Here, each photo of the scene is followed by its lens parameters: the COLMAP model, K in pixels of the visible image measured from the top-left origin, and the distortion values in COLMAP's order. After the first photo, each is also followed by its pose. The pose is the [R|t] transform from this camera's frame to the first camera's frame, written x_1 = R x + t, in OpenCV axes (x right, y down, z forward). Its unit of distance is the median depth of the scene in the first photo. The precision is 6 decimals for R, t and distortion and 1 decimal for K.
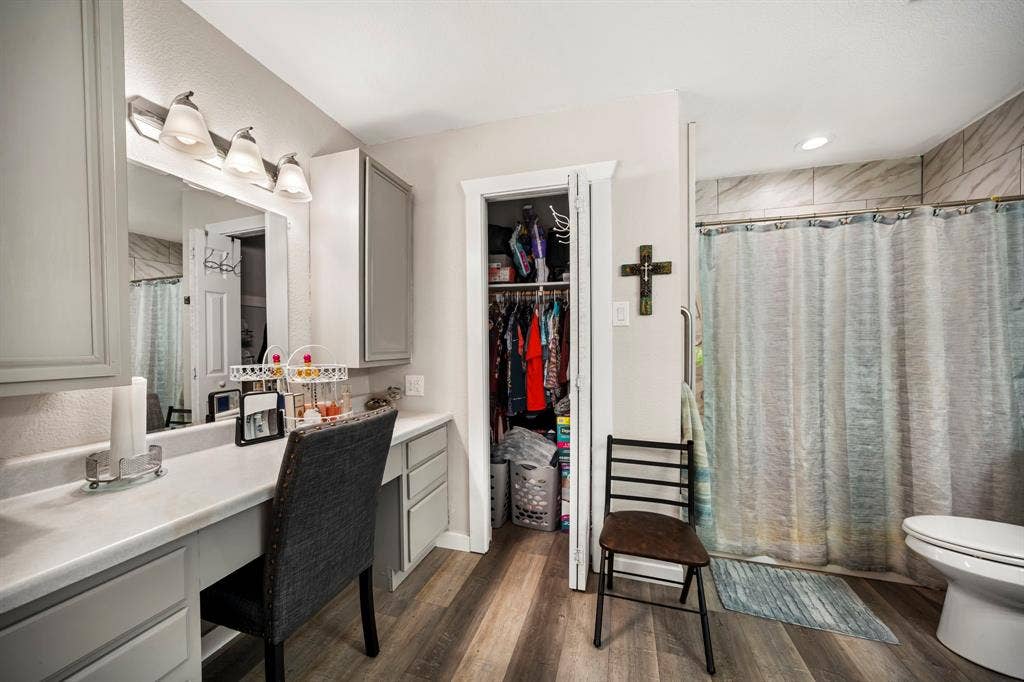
lens RADIAL K [[367.6, 0, 515.9], [0, 367.6, 328.2], [0, 0, 1]] dist [-0.028311, 0.008245]
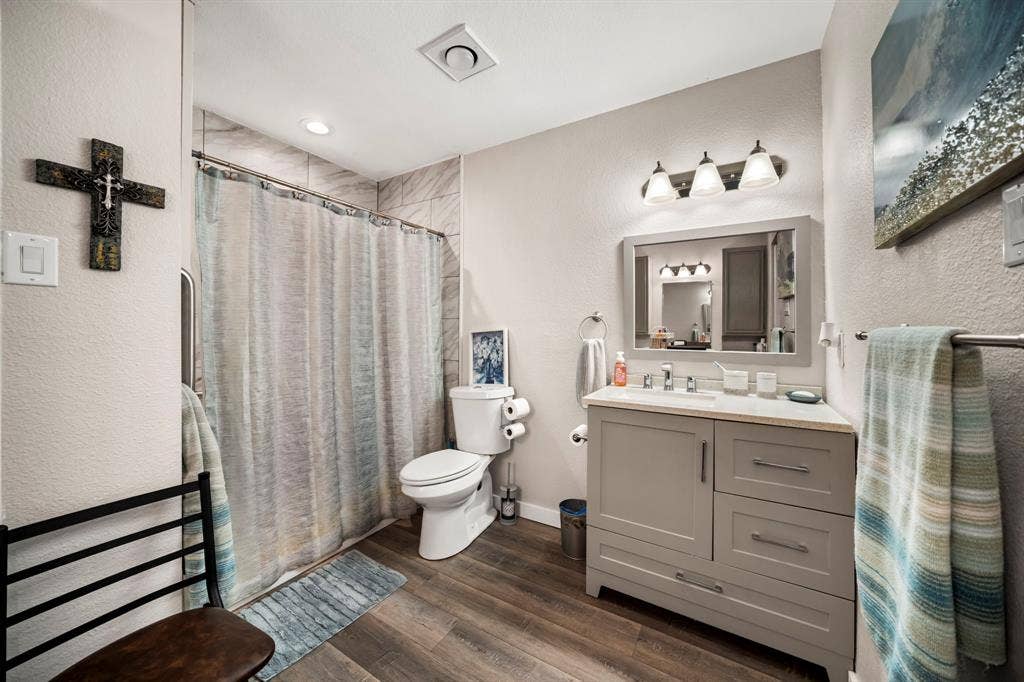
lens RADIAL K [[367.6, 0, 515.9], [0, 367.6, 328.2], [0, 0, 1]] dist [-0.028311, 0.008245]
pose [[0.262062, 0.005850, 0.965033, 0.000963], [-0.051464, 0.998643, 0.007922, 0.013992], [-0.963678, -0.051740, 0.262007, 0.265315]]
